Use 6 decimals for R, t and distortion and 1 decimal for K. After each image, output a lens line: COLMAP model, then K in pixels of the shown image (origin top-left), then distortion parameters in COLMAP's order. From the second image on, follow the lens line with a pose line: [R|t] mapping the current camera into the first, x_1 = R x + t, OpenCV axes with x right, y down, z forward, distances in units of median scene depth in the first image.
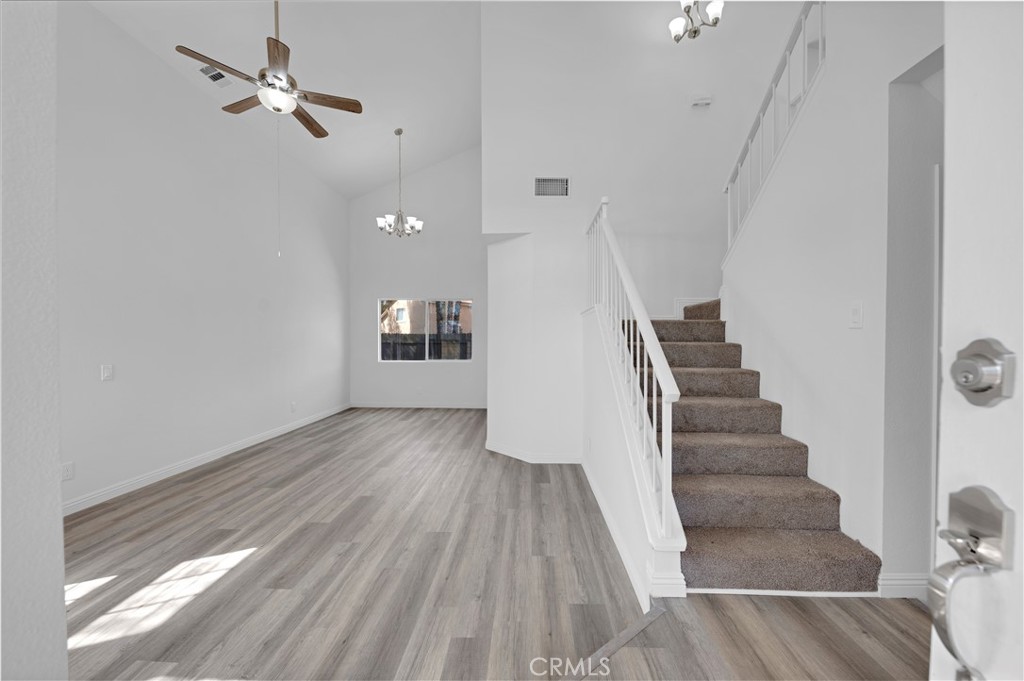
lens RADIAL K [[410.9, 0, 512.8], [0, 410.9, 339.1], [0, 0, 1]] dist [0.004335, 0.000142]
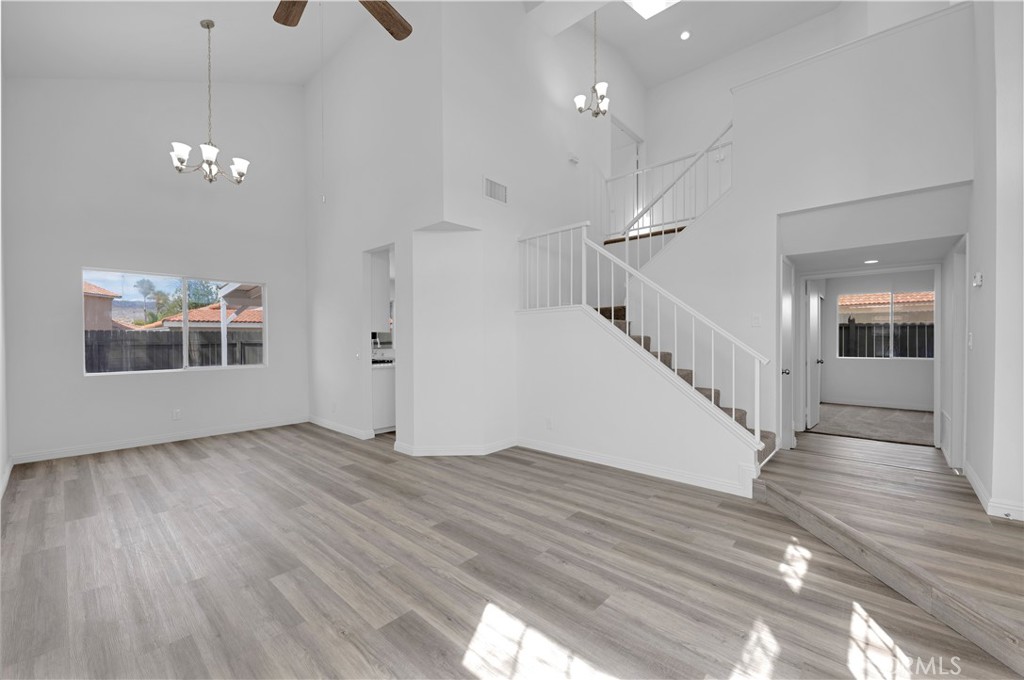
lens RADIAL K [[410.9, 0, 513.3], [0, 410.9, 341.7], [0, 0, 1]] dist [0.004335, 0.000142]
pose [[0.639068, -0.007777, 0.769111, -0.992954], [0.008843, 0.999957, 0.002764, 0.023934], [-0.769099, 0.005035, 0.639109, 0.413252]]
